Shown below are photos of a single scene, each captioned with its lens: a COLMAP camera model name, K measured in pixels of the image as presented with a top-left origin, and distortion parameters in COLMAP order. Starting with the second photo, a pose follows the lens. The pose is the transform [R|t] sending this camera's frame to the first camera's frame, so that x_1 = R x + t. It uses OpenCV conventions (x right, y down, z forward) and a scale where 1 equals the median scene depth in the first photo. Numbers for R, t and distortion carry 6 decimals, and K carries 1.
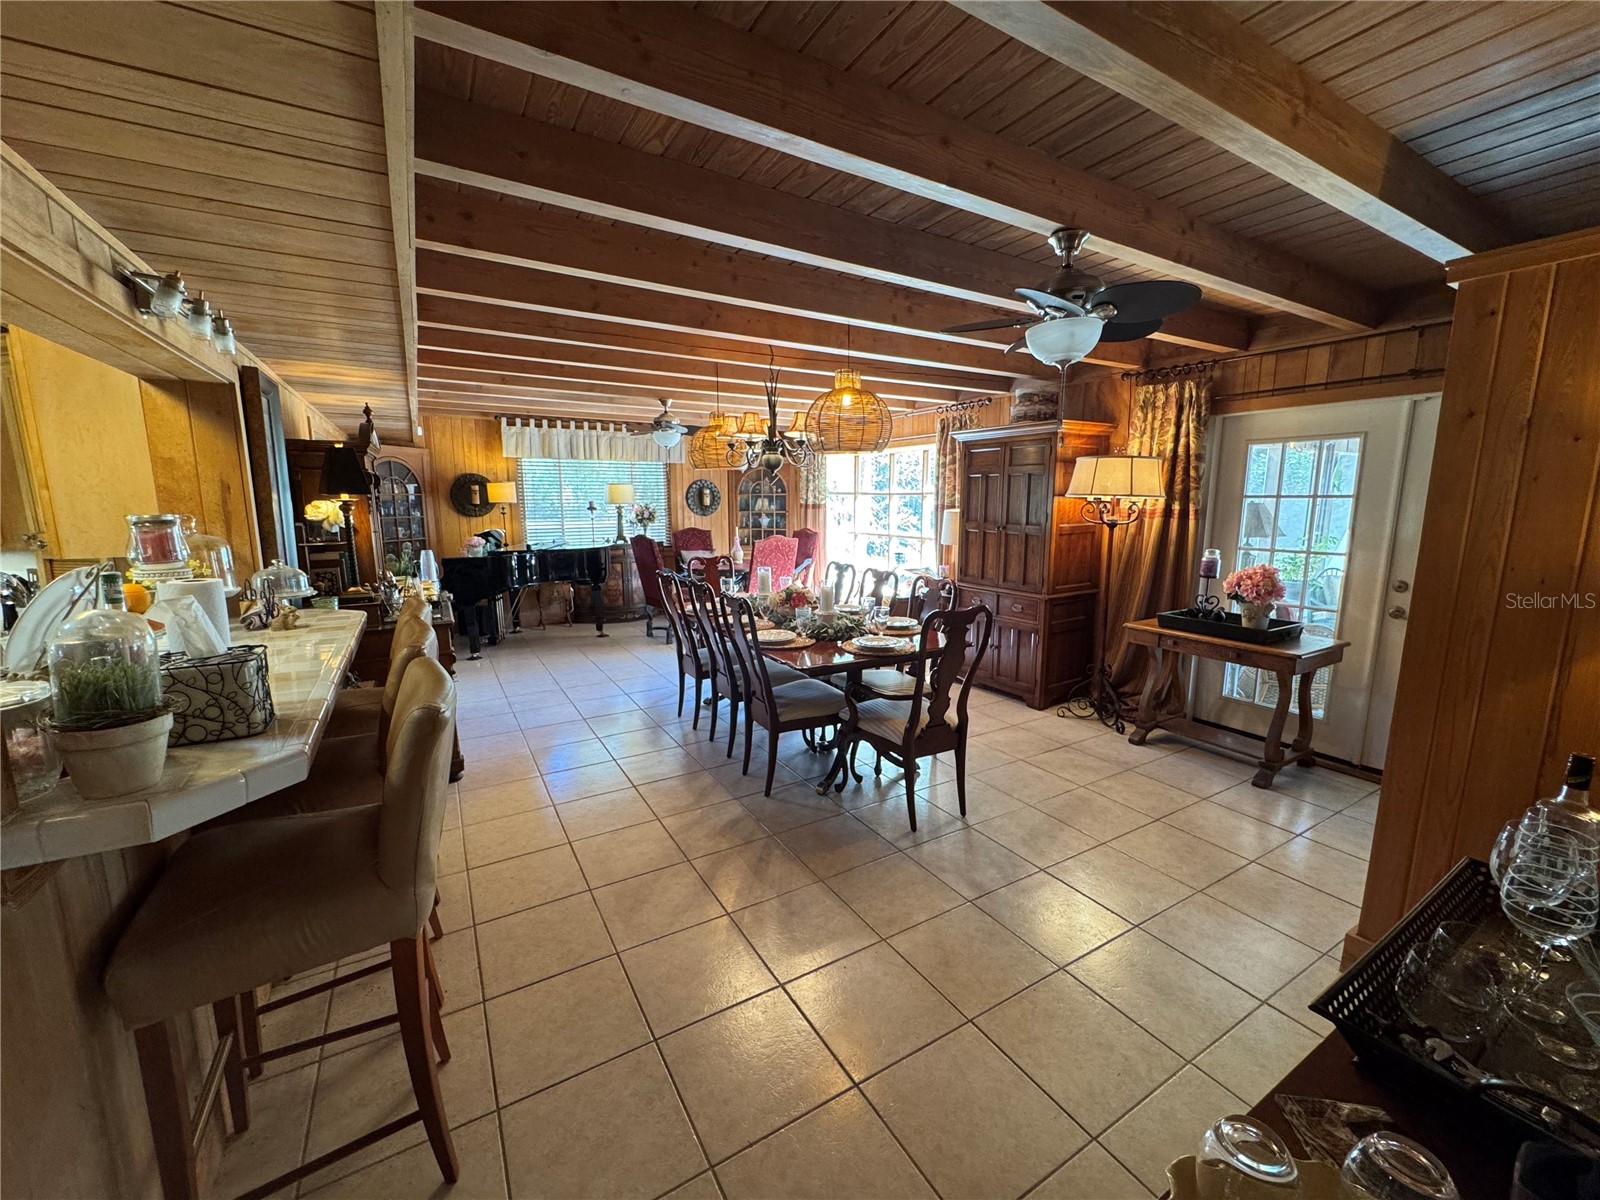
lens RADIAL K [[641.9, 0, 800.0], [0, 641.9, 600.0], [0, 0, 1]] dist [0.002024, 0.000217]
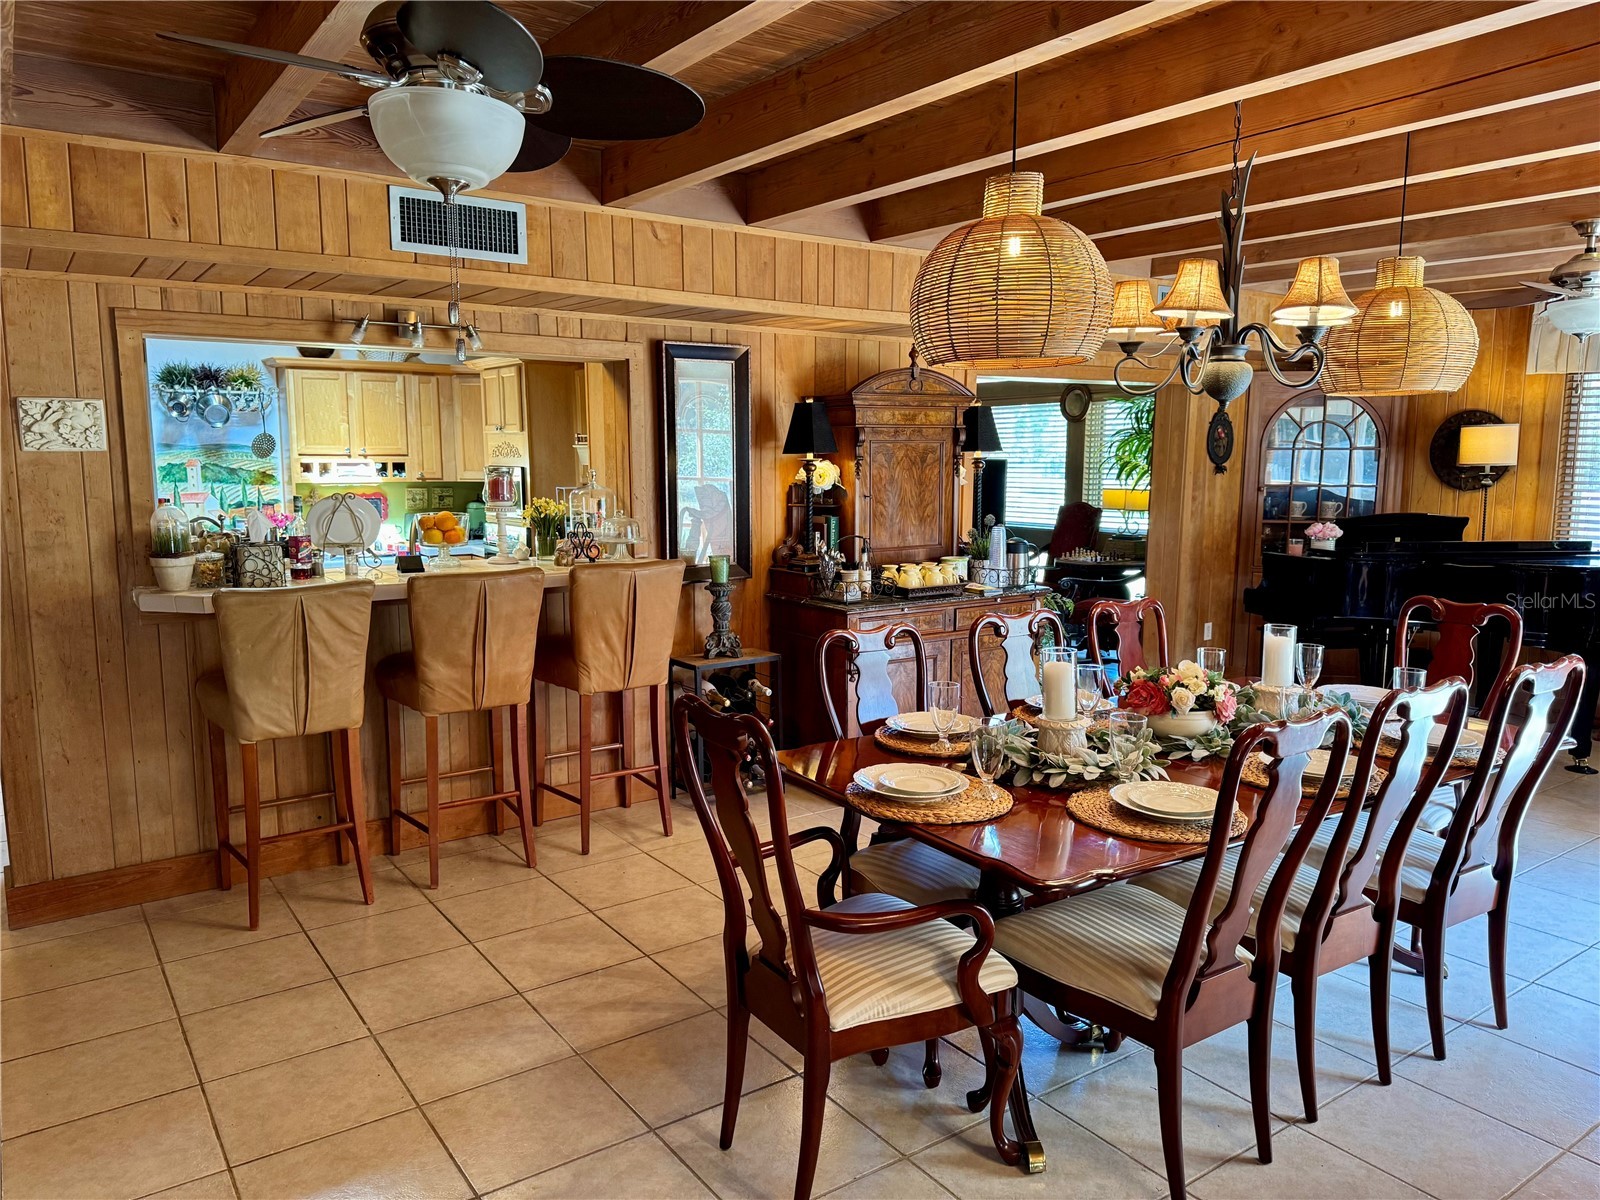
lens RADIAL K [[1134.4, 0, 797.7], [0, 1134.4, 605.6], [0, 0, 1]] dist [0.059355, -0.072471]
pose [[0.088476, 0.136886, -0.986628, 0.390835], [-0.160682, 0.979501, 0.121488, -0.061156], [0.983033, 0.147785, 0.108657, 0.356893]]
